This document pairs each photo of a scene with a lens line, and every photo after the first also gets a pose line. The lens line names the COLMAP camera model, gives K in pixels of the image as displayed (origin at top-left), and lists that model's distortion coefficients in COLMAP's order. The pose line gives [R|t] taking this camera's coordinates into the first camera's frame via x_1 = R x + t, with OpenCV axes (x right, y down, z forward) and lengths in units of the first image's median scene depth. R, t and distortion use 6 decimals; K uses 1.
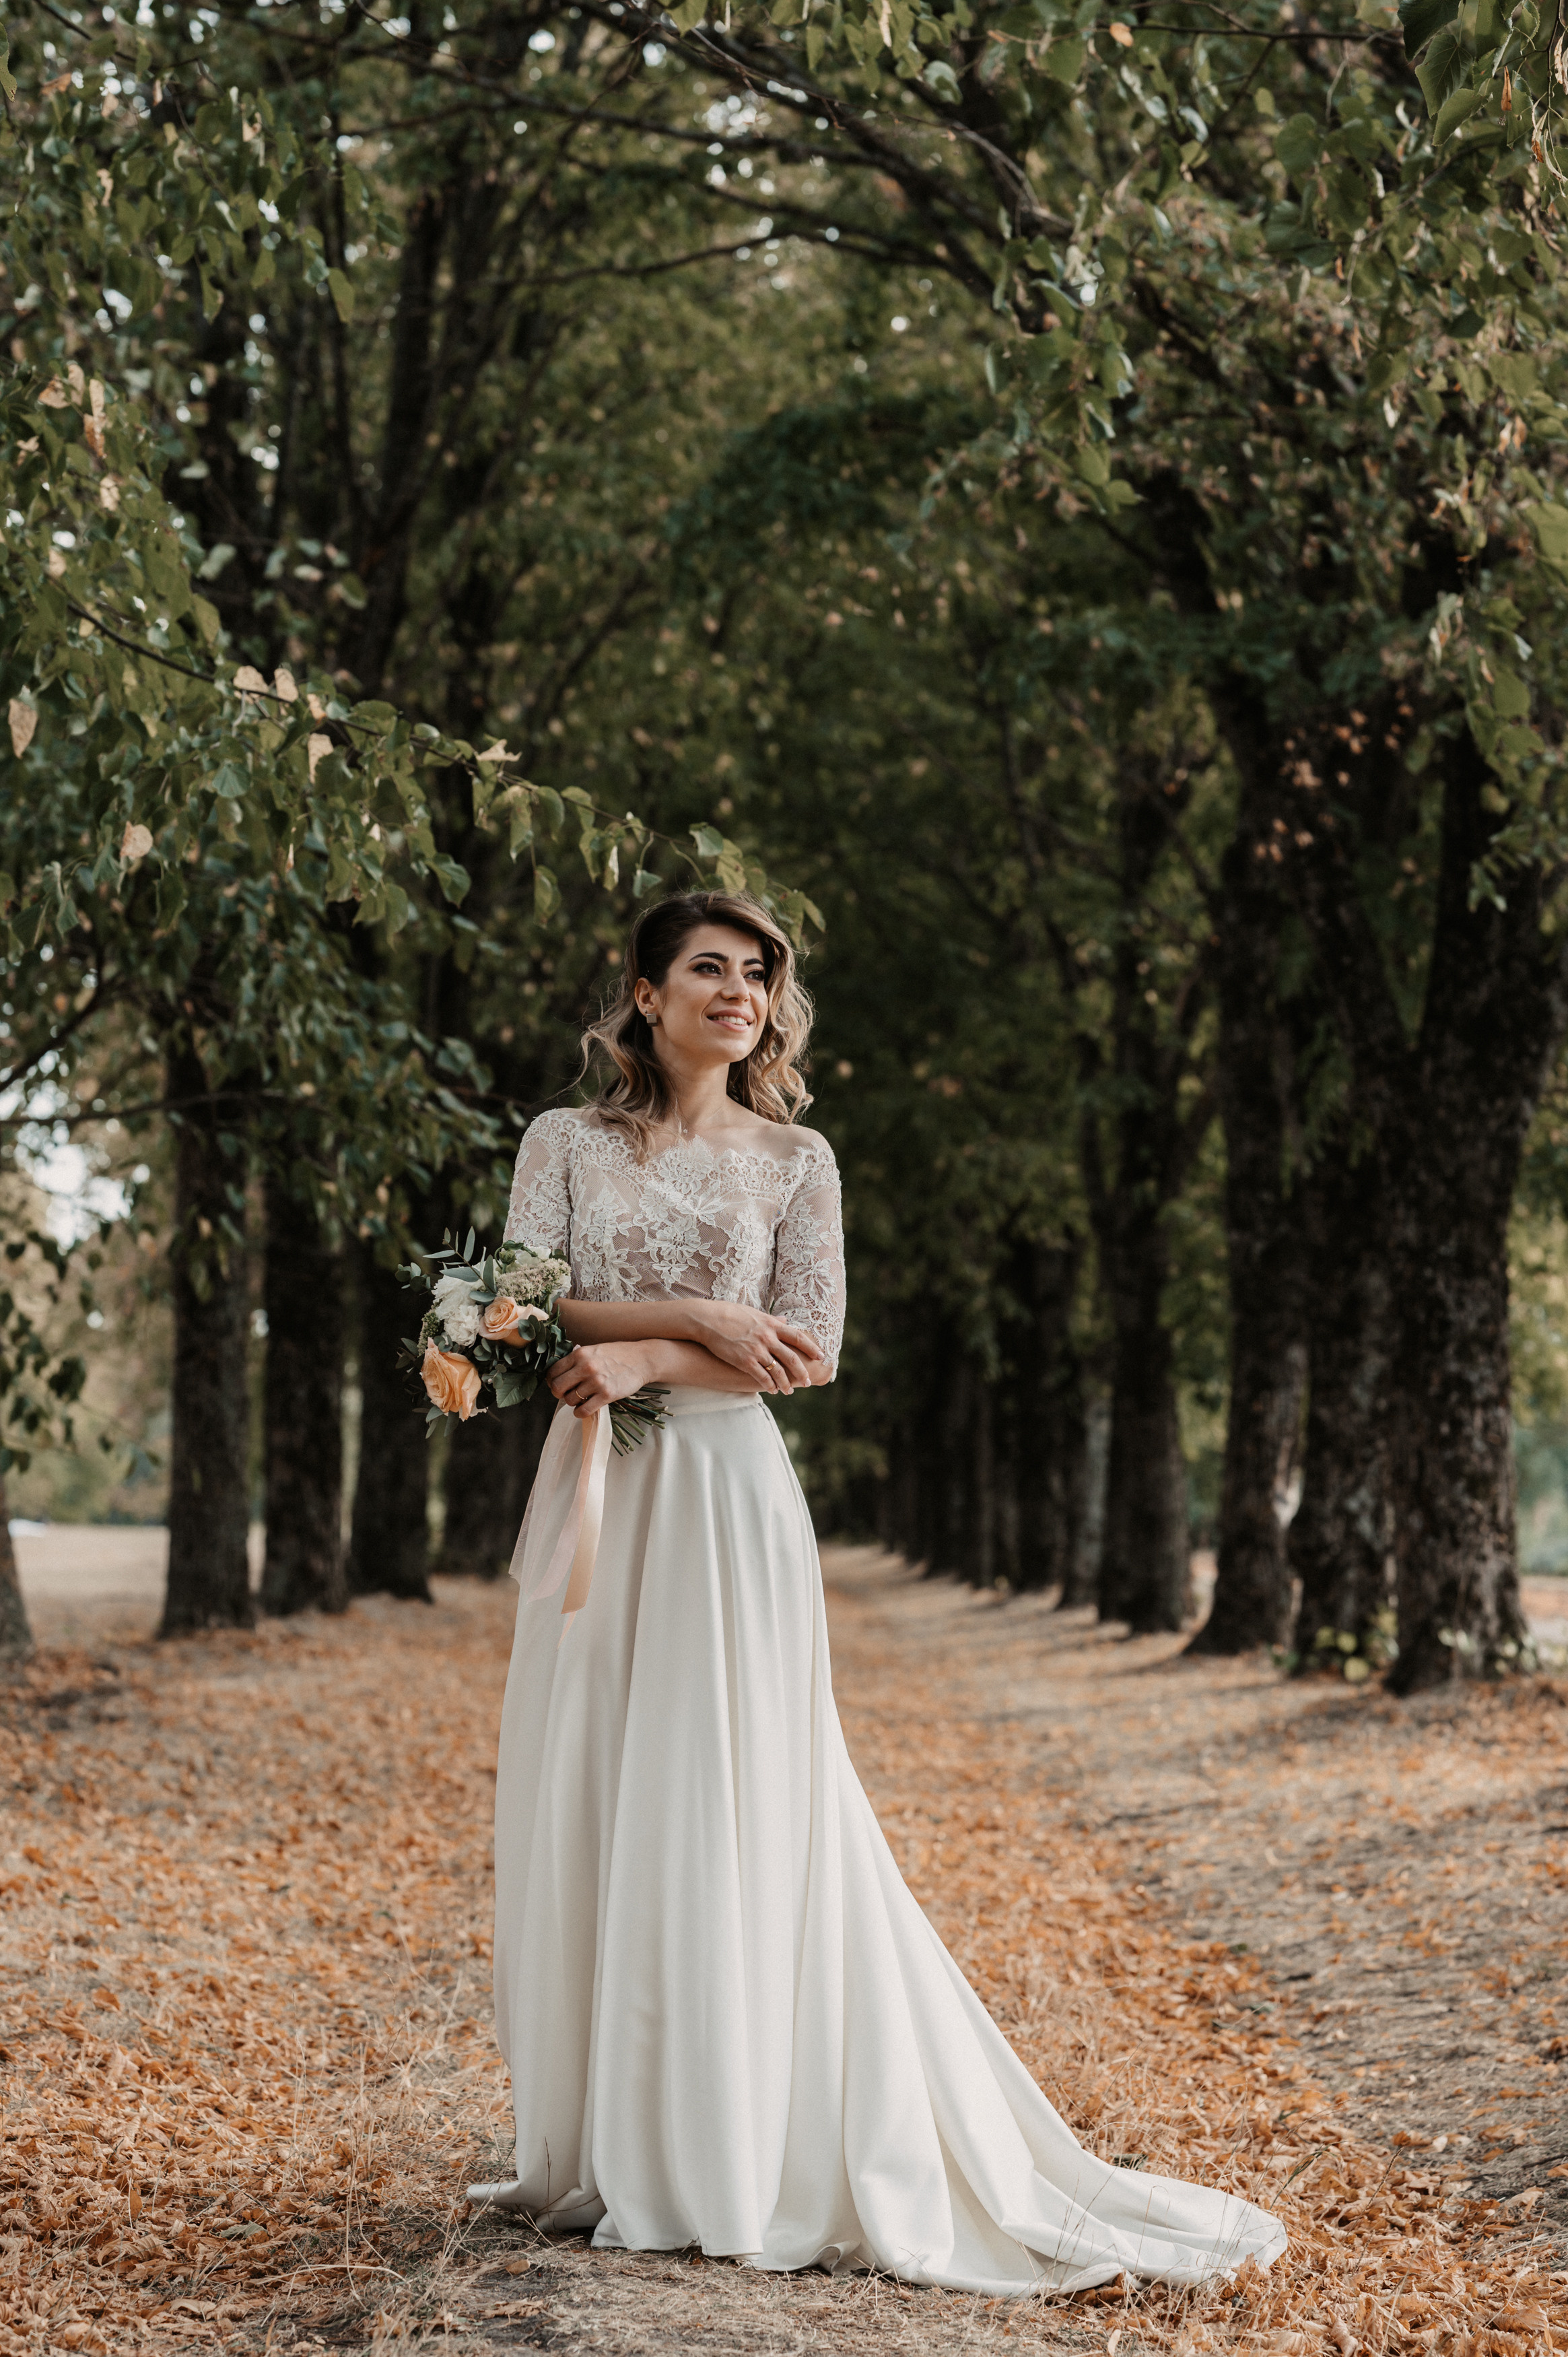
lens RADIAL K [[5618.4, 0, 758.1], [0, 5618.4, 1208.6], [0, 0, 1]] dist [0.004310, -0.030212]
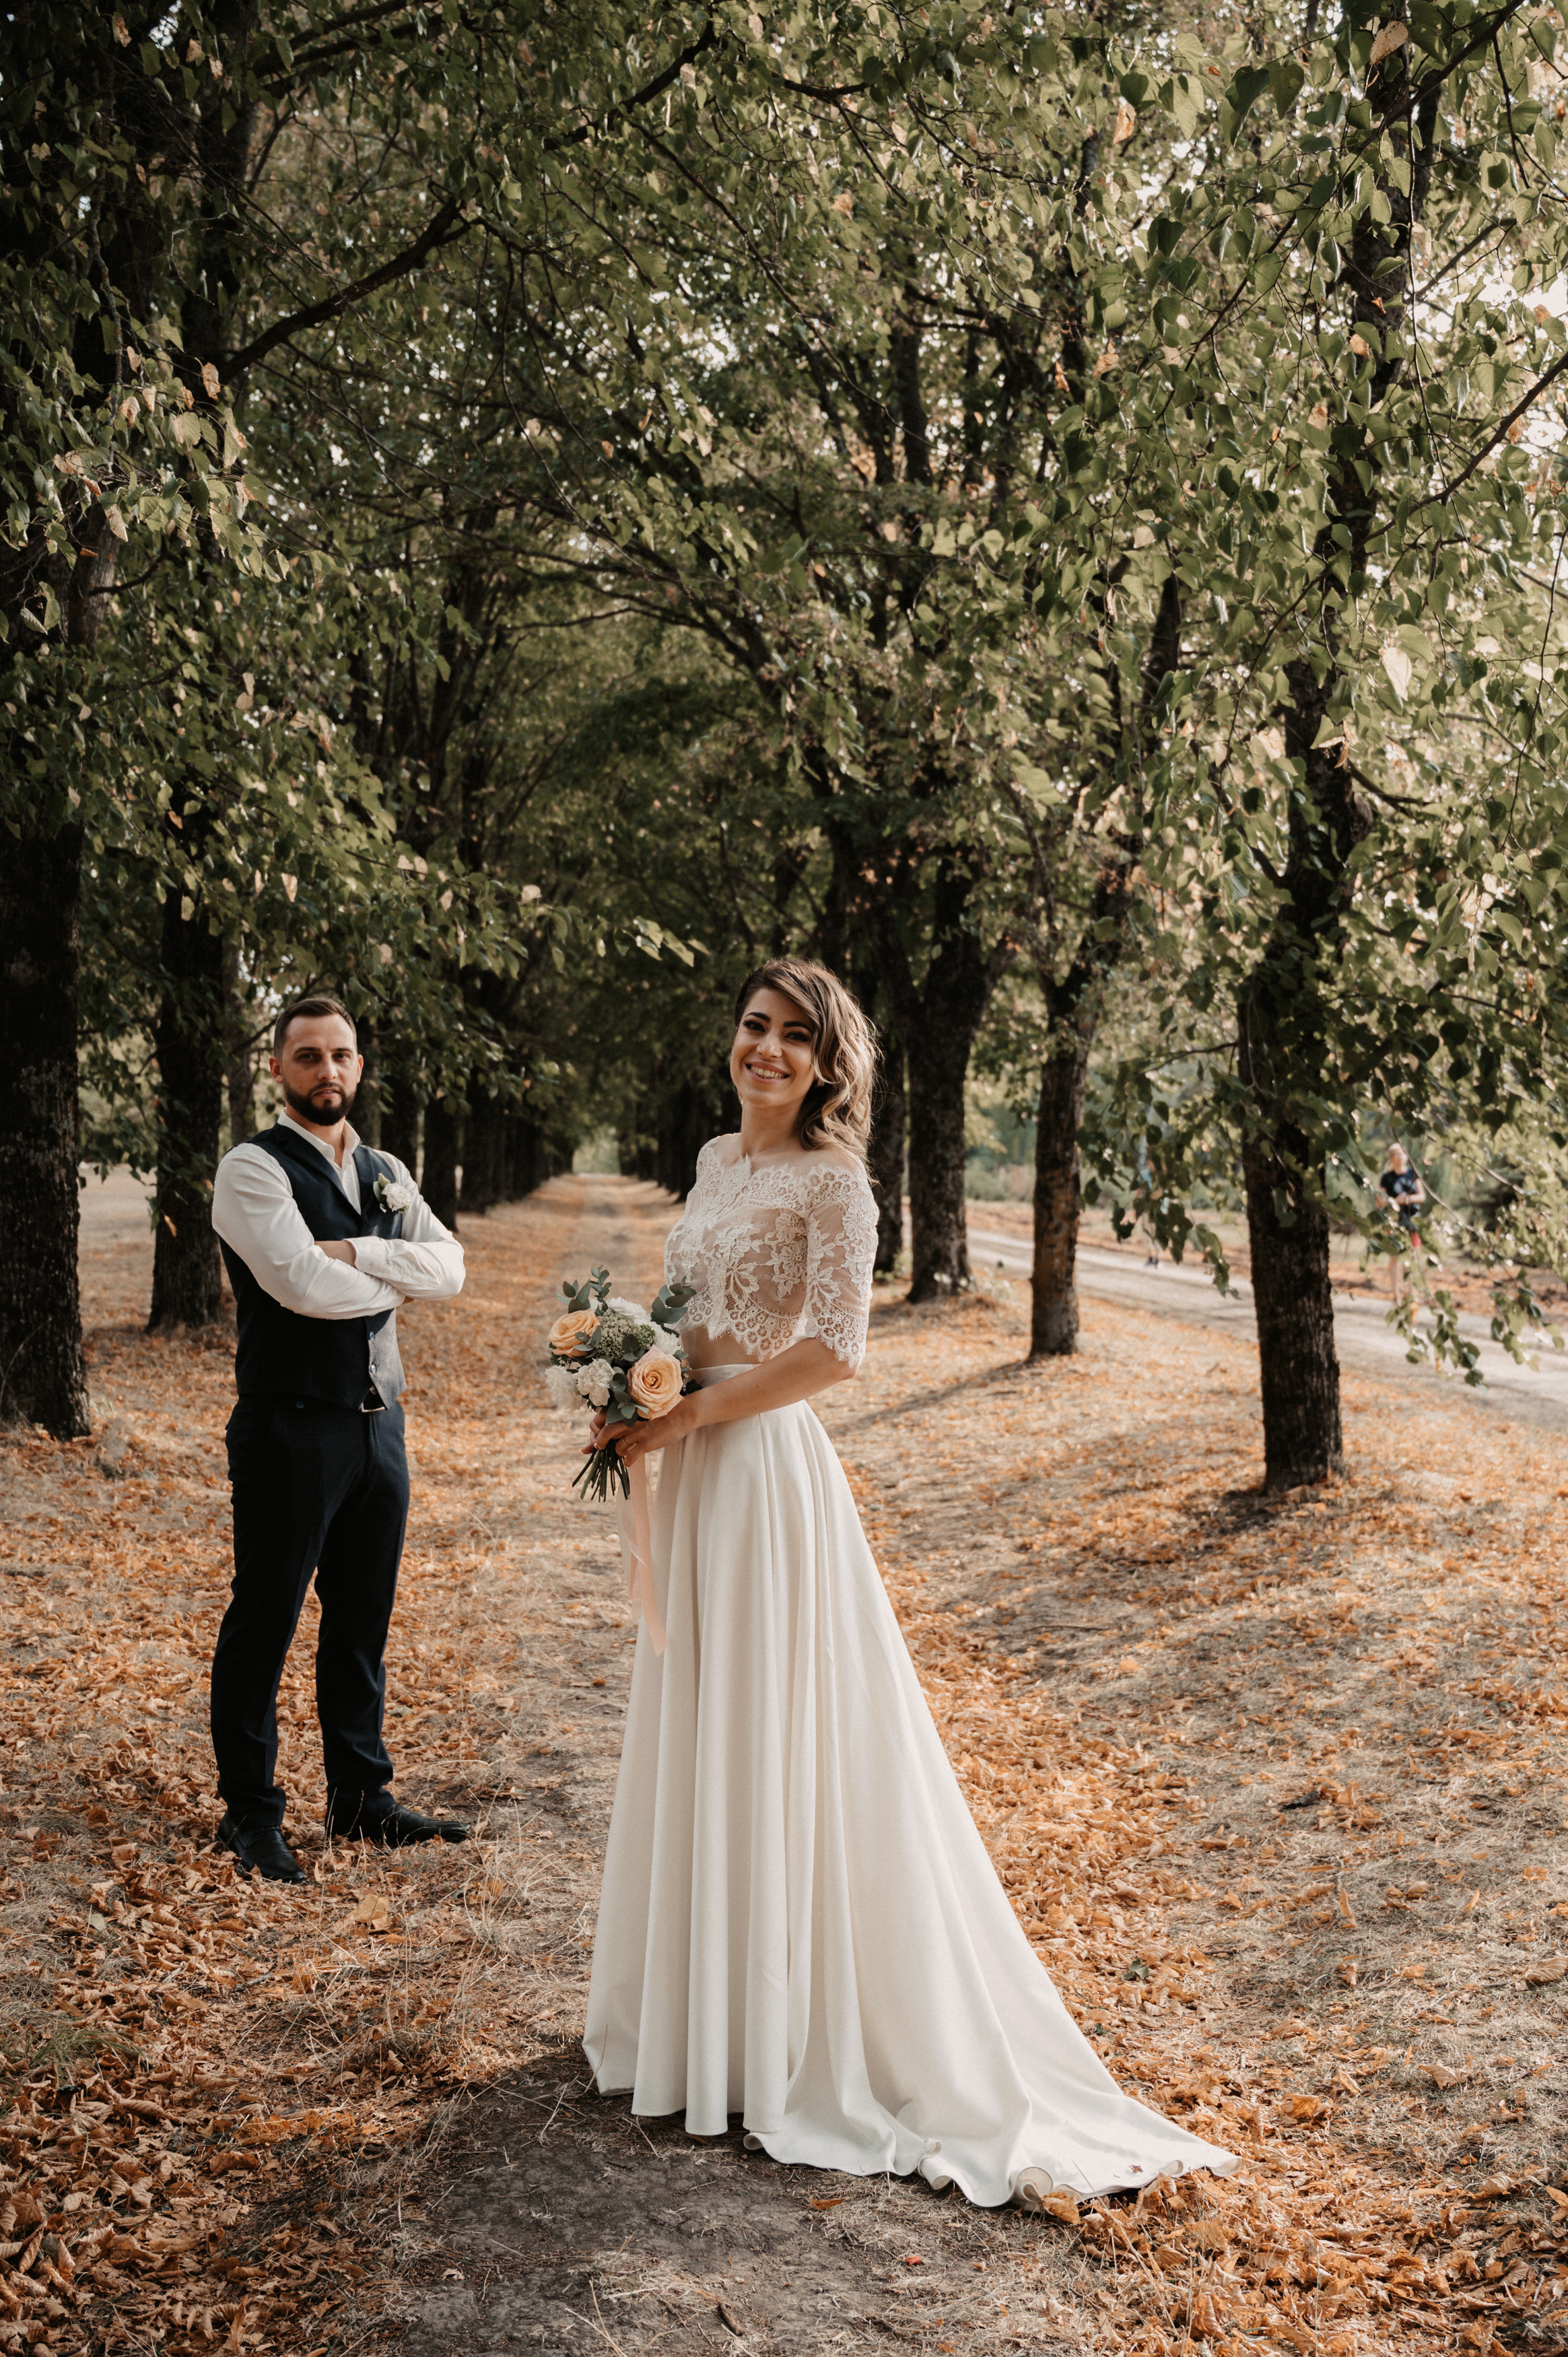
lens RADIAL K [[2465.9, 0, 797.9], [0, 2465.9, 1219.4], [0, 0, 1]] dist [0.003195, -0.015903]
pose [[0.996424, 0.001538, 0.084475, -0.016673], [-0.008846, 0.996238, 0.086202, -0.042172], [-0.084024, -0.086641, 0.992690, 0.092608]]
